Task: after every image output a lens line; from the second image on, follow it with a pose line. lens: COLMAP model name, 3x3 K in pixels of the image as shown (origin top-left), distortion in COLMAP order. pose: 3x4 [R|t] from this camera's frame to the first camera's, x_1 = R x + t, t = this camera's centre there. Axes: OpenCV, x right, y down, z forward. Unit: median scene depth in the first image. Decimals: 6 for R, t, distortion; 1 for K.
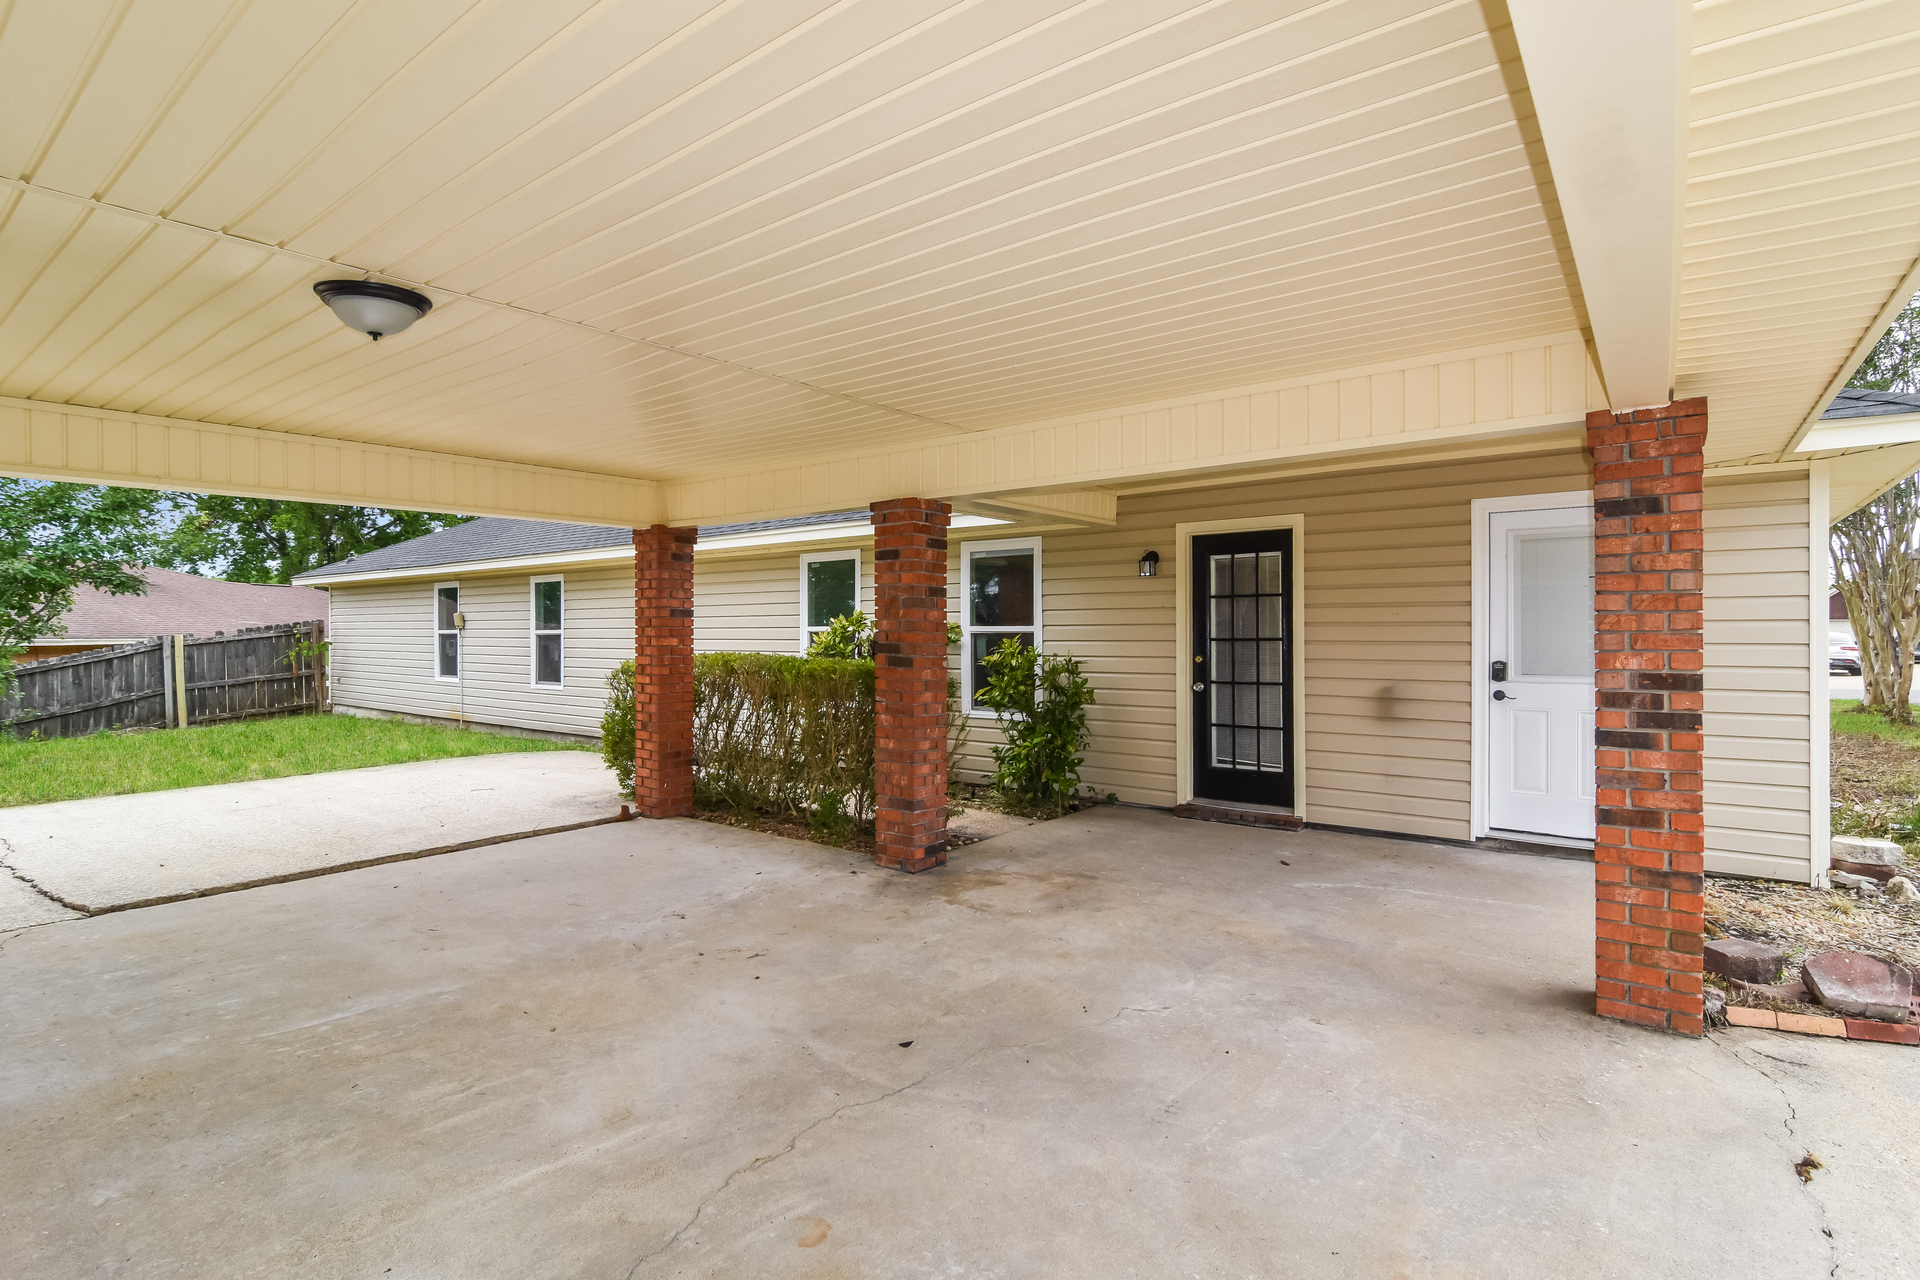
lens RADIAL K [[917.1, 0, 945.4], [0, 917.1, 629.3], [0, 0, 1]] dist [-0.000824, -0.000790]
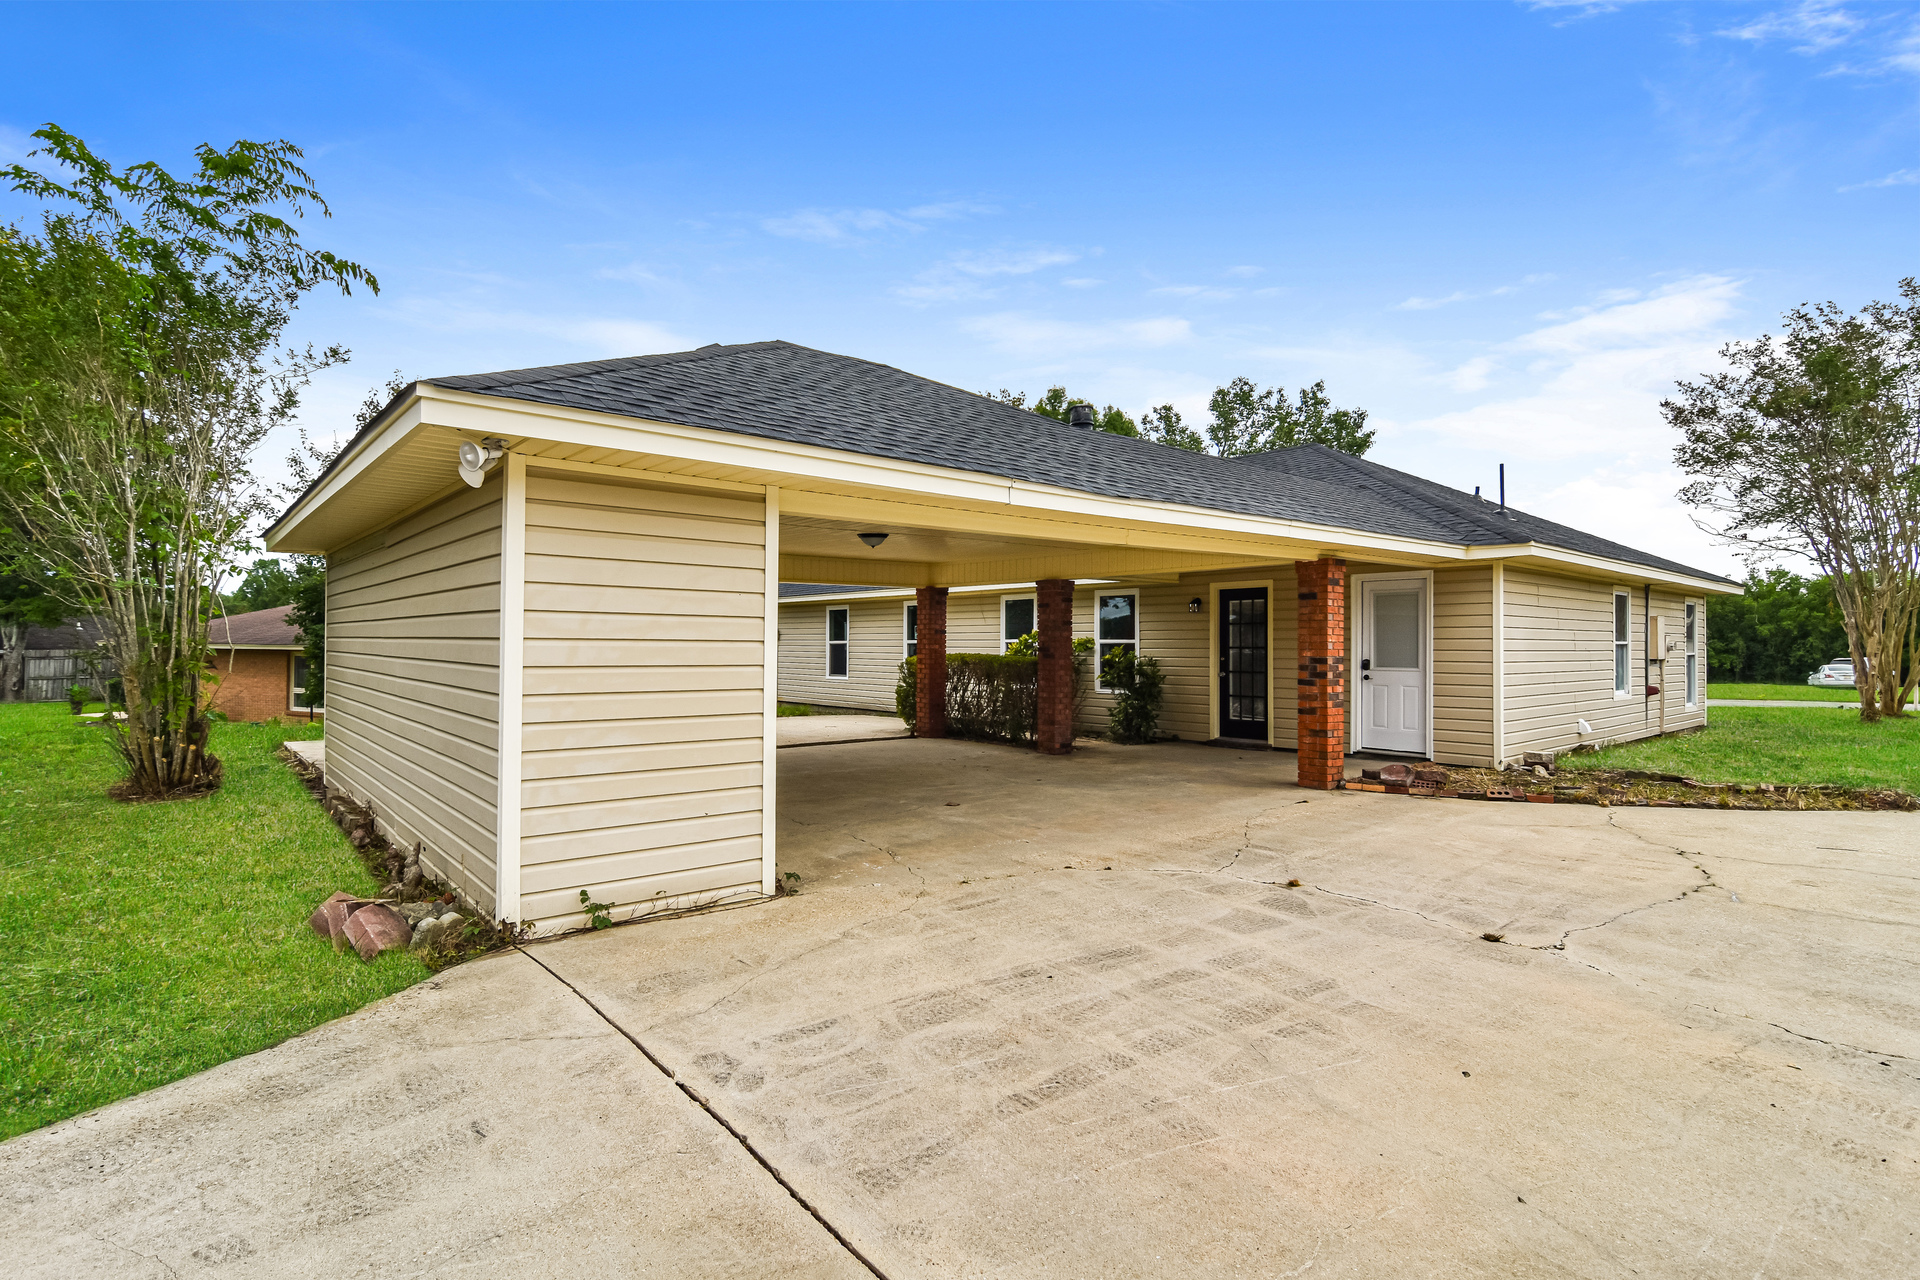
lens RADIAL K [[917.1, 0, 951.4], [0, 917.1, 634.4], [0, 0, 1]] dist [-0.000824, -0.000790]
pose [[0.979308, 0.003828, -0.202341, 0.117386], [-0.005751, 0.999944, -0.008915, 0.003949], [0.202295, 0.009894, 0.979275, -0.832062]]
